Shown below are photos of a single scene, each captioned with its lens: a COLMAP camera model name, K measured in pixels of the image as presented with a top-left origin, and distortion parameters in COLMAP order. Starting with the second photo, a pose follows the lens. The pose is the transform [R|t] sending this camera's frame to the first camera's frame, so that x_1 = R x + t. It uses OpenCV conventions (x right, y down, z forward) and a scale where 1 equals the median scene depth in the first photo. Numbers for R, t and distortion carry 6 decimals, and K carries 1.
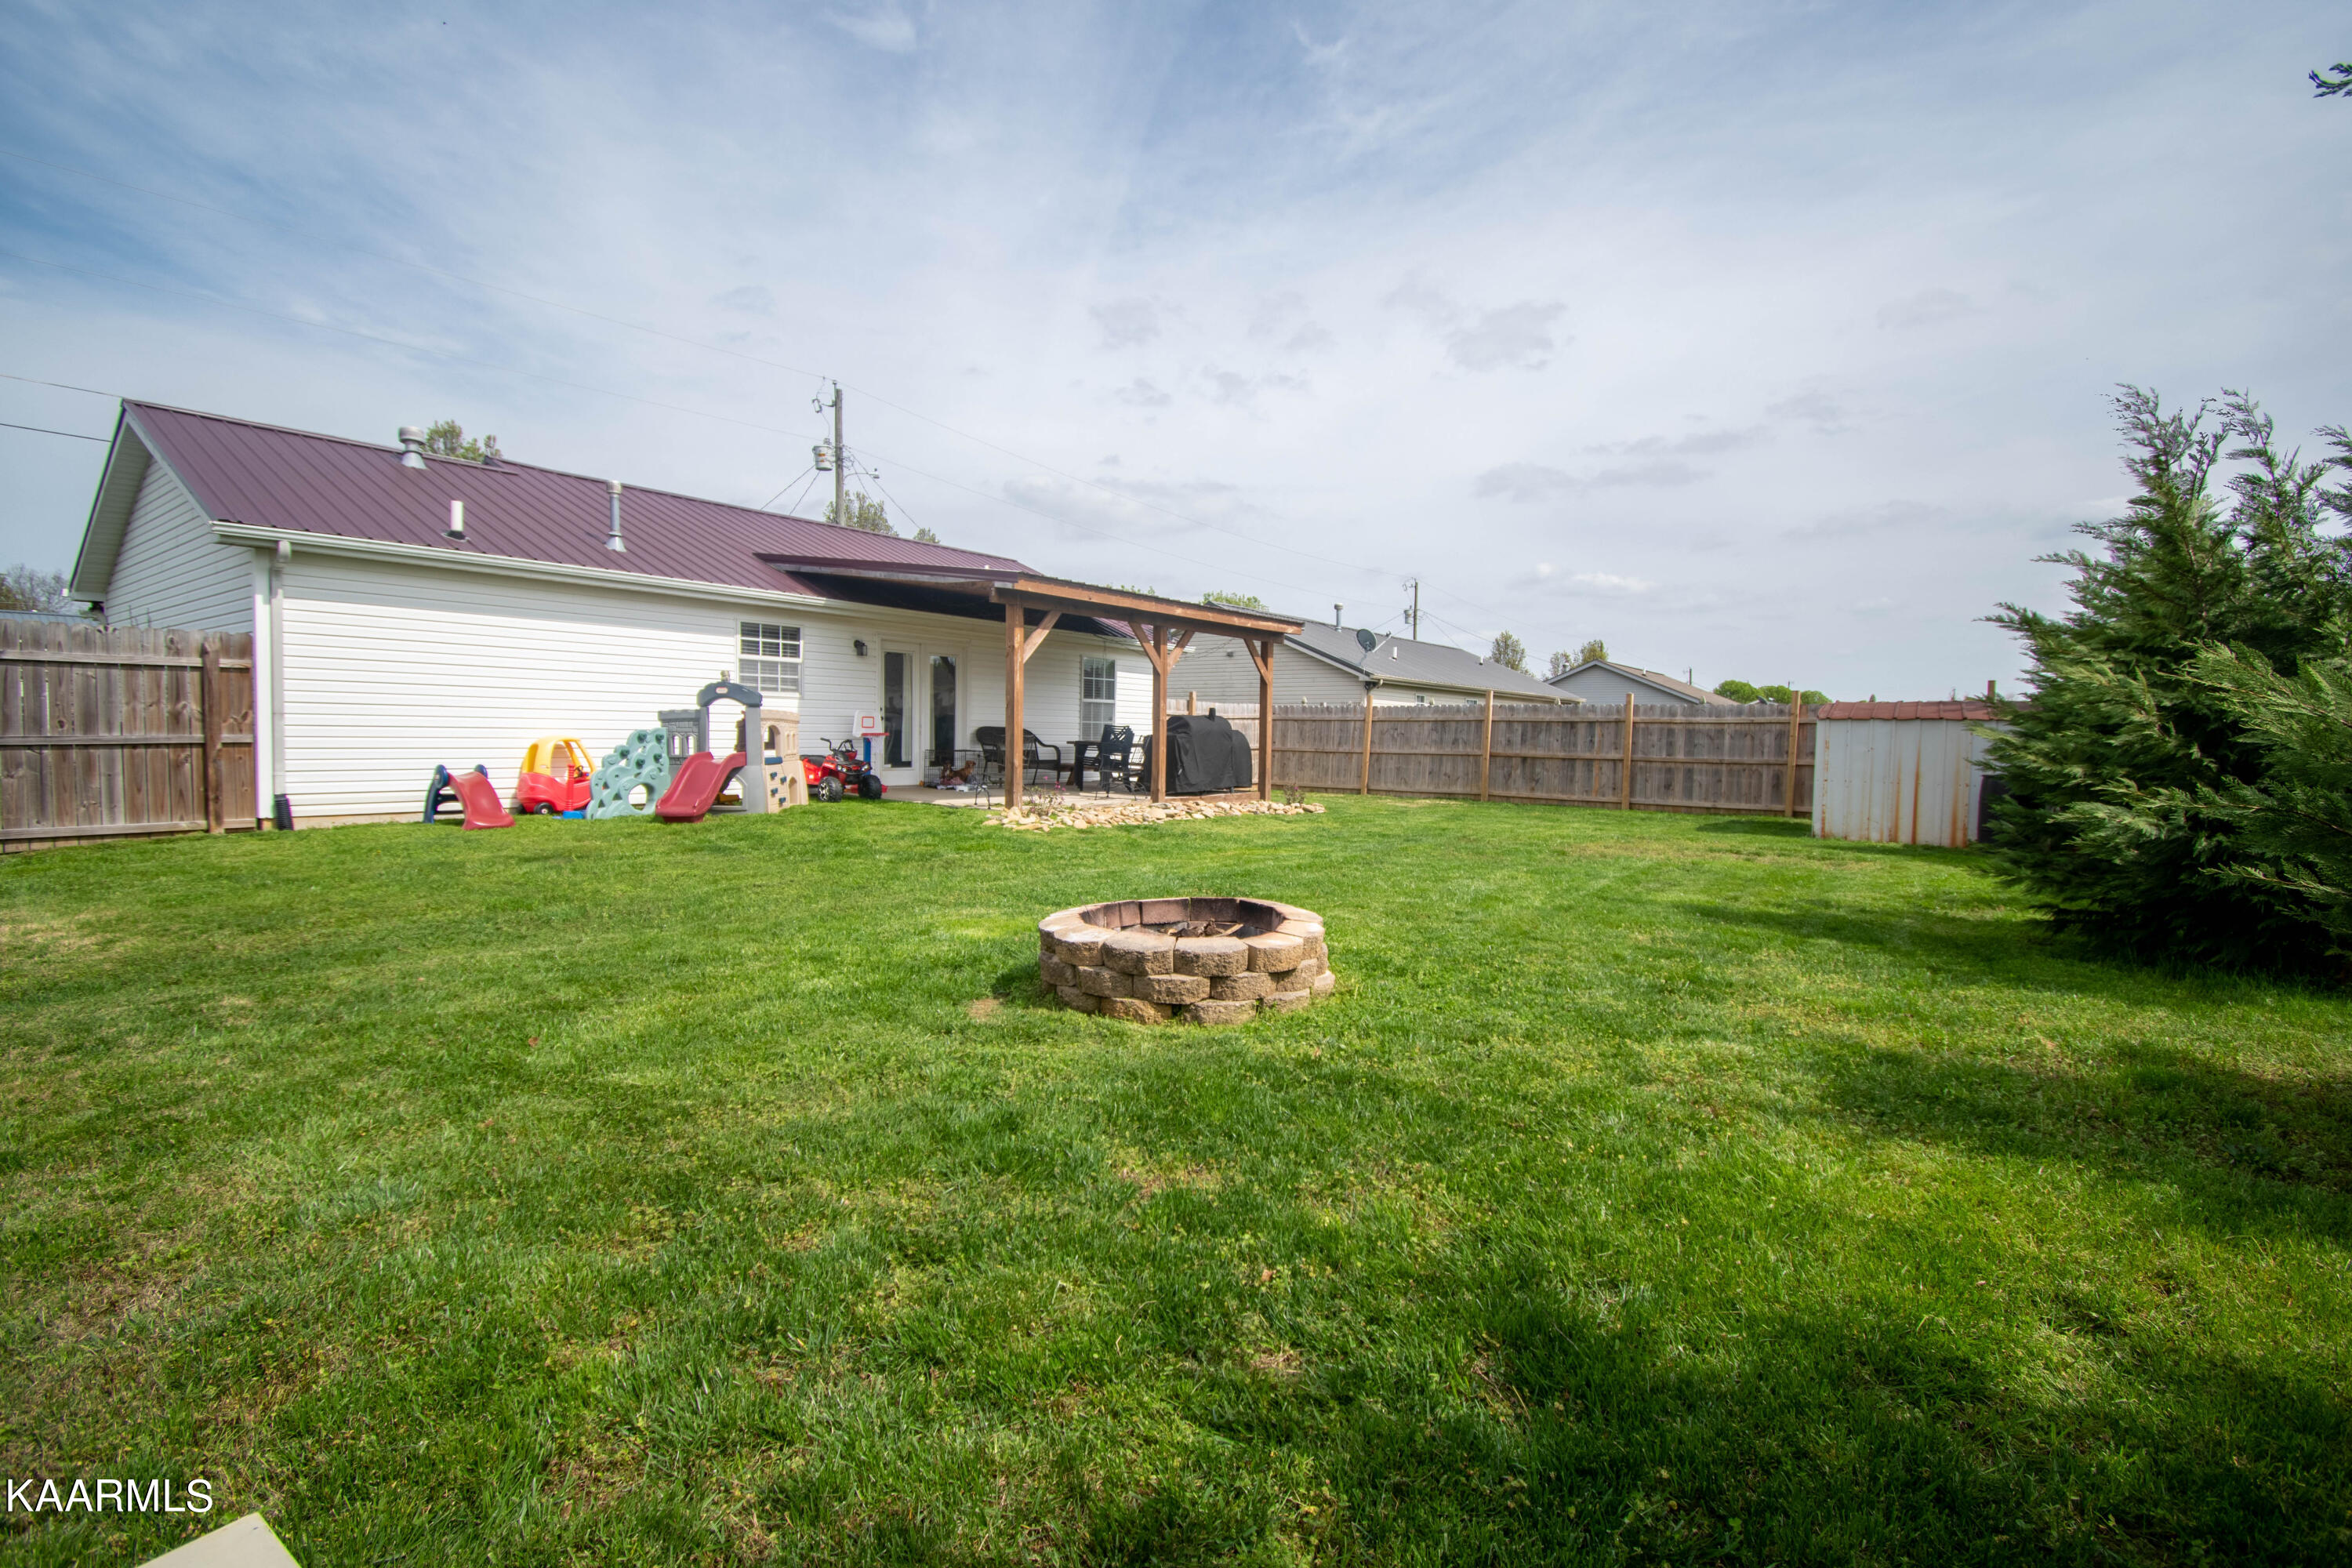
lens RADIAL K [[1027.8, 0, 1176.0], [0, 1027.8, 784.0], [0, 0, 1]] dist [-0.020586, -0.000069]
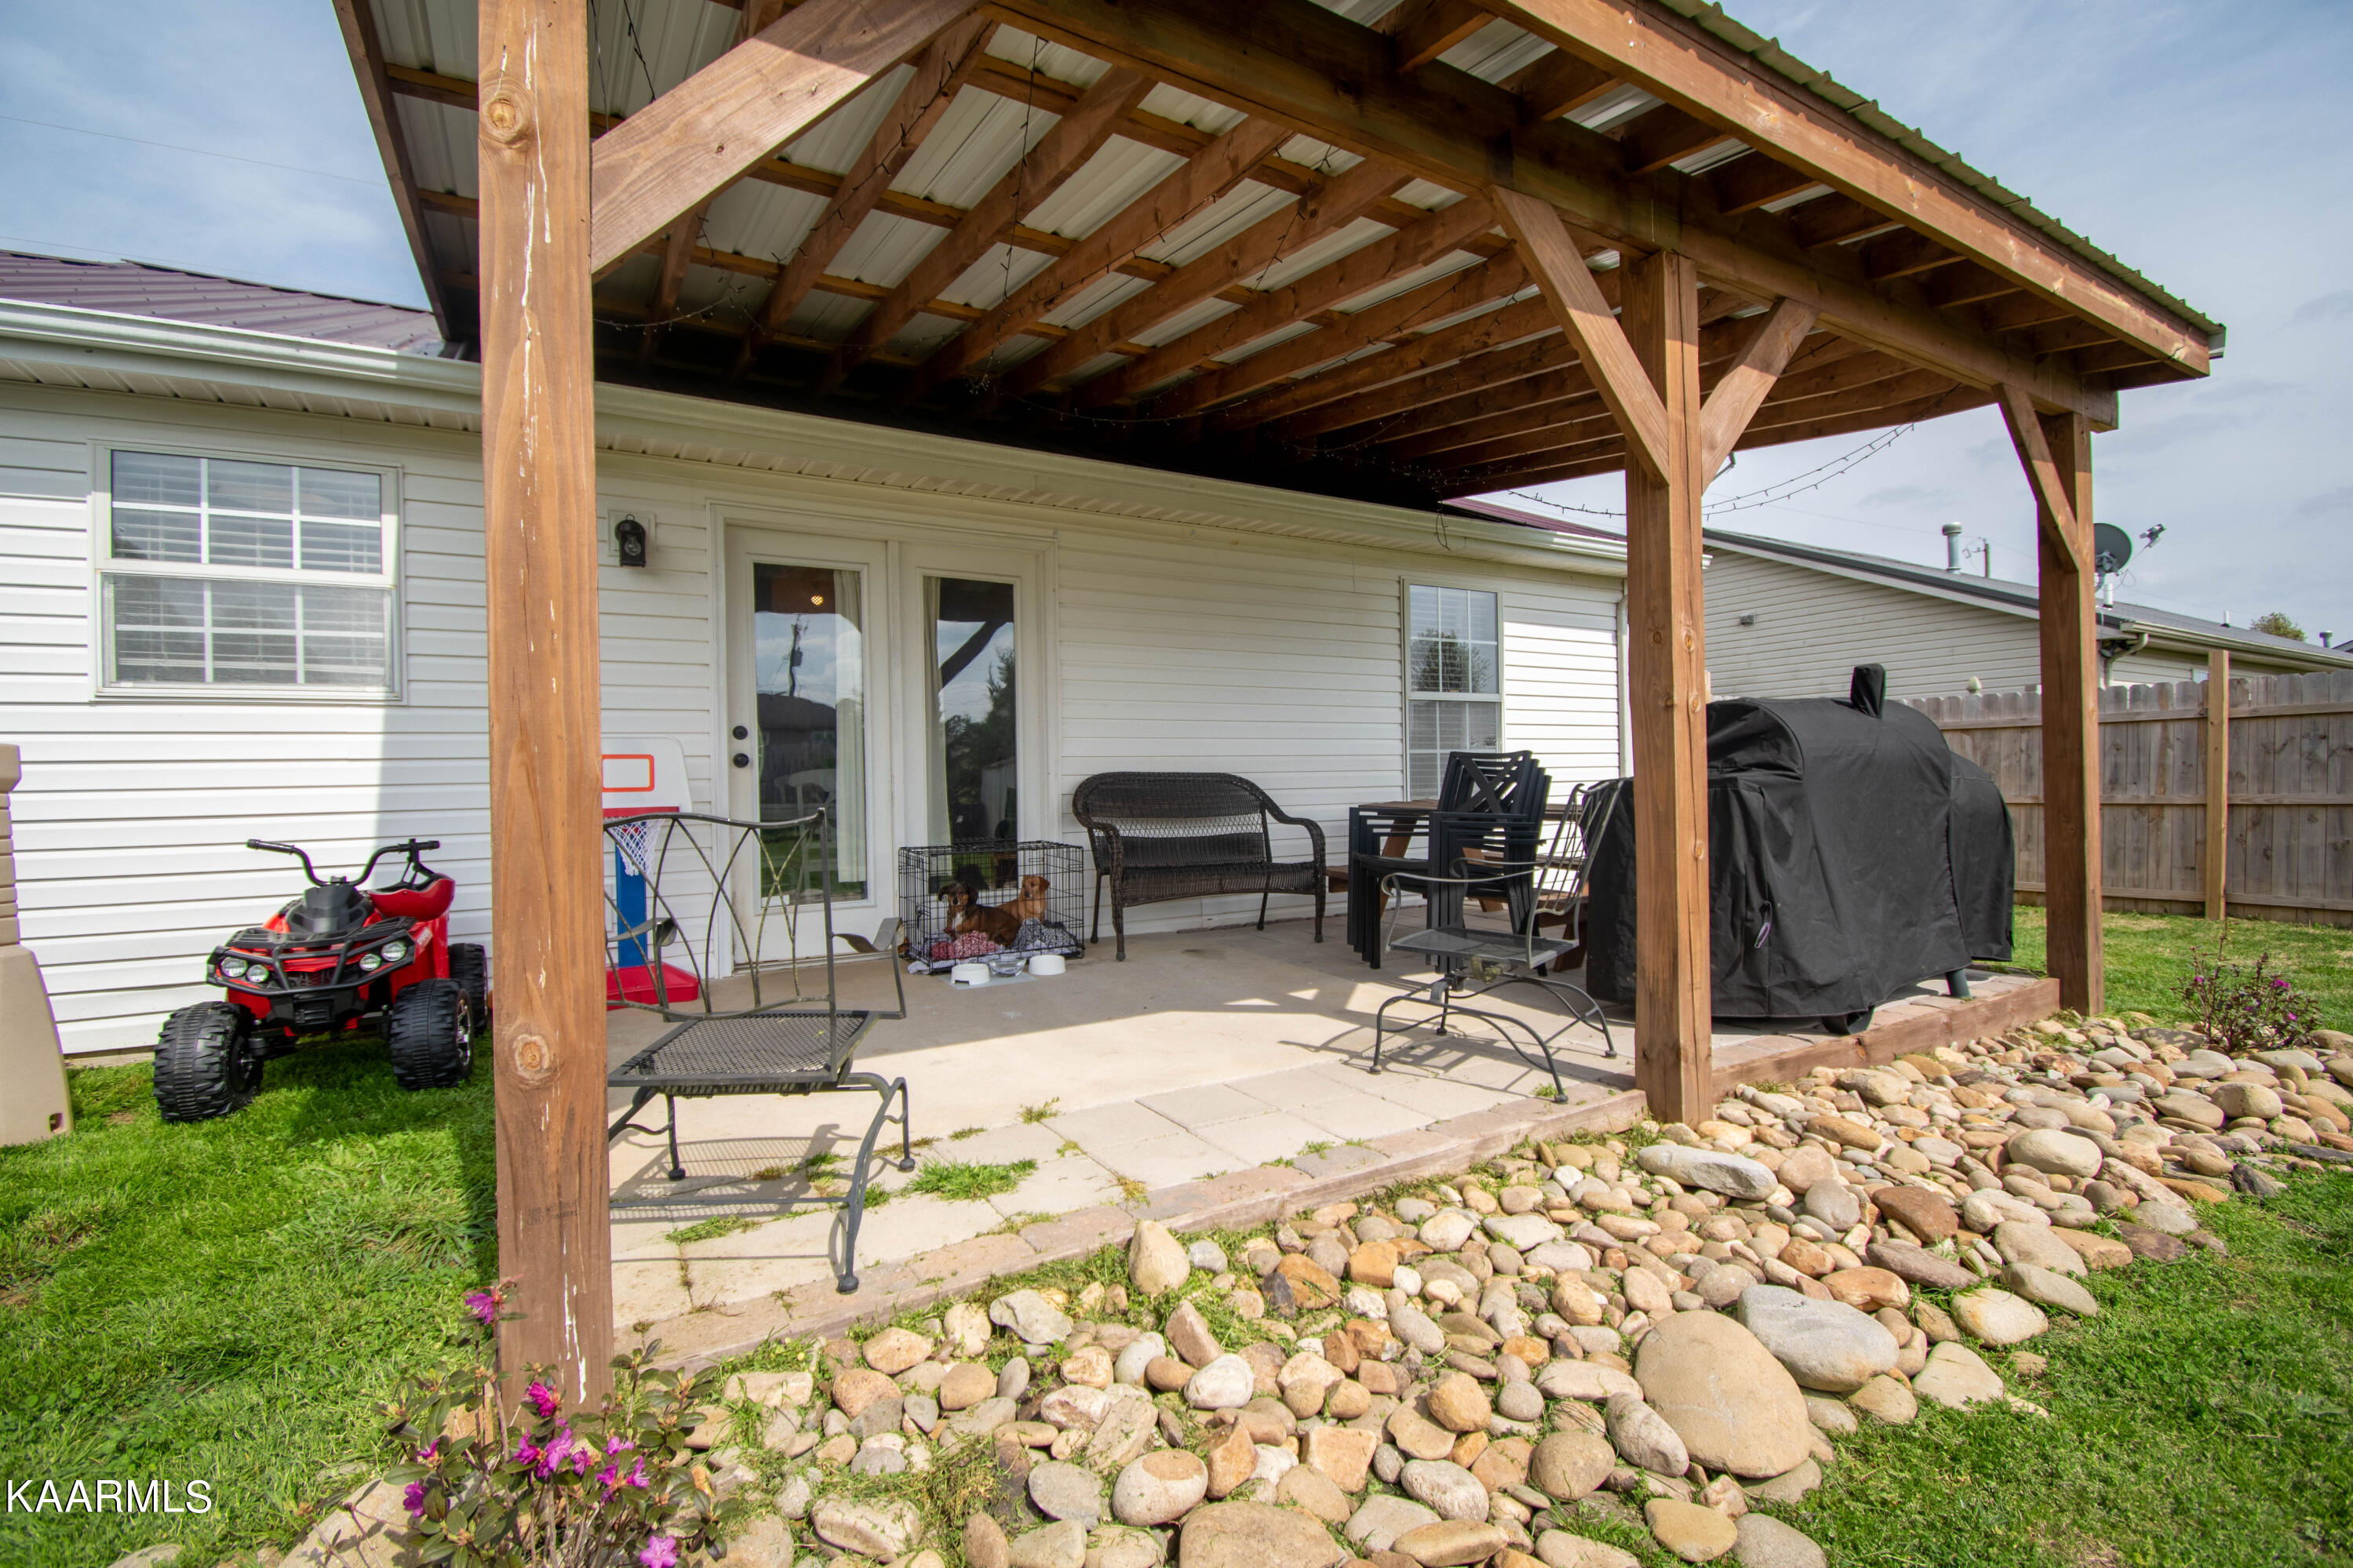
lens RADIAL K [[1028.1, 0, 1176.5], [0, 1028.1, 784.0], [0, 0, 1]] dist [-0.020586, -0.000069]
pose [[0.920583, -0.039143, -0.388579, -0.024936], [0.017844, 0.998141, -0.058273, -0.031254], [0.390138, 0.046712, 0.919571, 0.685566]]
